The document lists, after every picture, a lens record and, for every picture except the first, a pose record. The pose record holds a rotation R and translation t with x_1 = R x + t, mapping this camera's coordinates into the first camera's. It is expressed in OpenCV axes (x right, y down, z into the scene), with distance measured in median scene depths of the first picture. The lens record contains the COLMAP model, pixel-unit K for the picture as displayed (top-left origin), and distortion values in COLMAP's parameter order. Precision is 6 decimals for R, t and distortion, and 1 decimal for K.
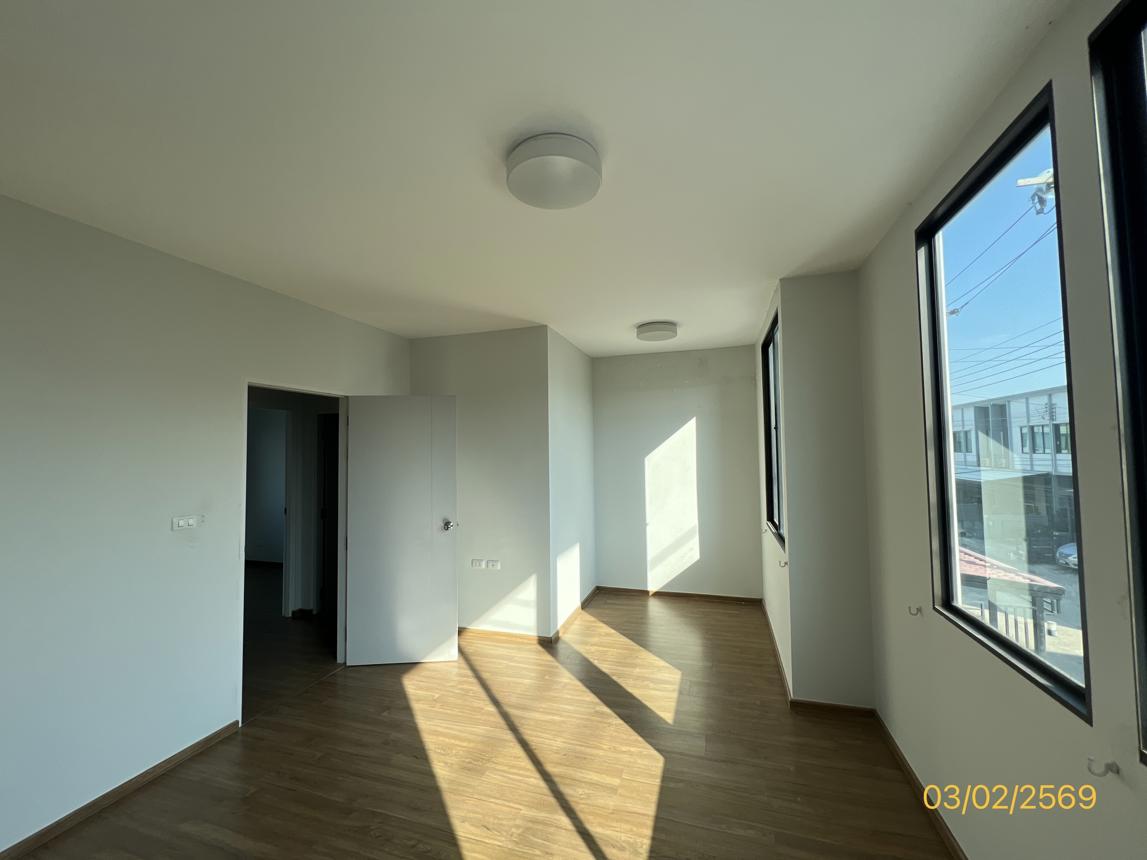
lens RADIAL K [[462.6, 0, 573.1], [0, 462.6, 431.3], [0, 0, 1]] dist [0.000819, 0.000142]
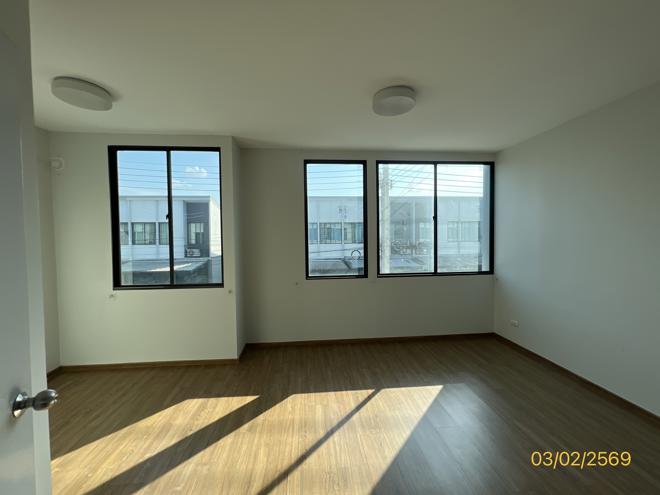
lens RADIAL K [[266.2, 0, 330.2], [0, 266.2, 245.8], [0, 0, 1]] dist [0.000819, 0.000142]
pose [[-0.387796, -0.015386, 0.921617, -0.796982], [-0.028554, 0.999581, 0.004673, 0.105742], [-0.921303, -0.024504, -0.388073, 1.247383]]
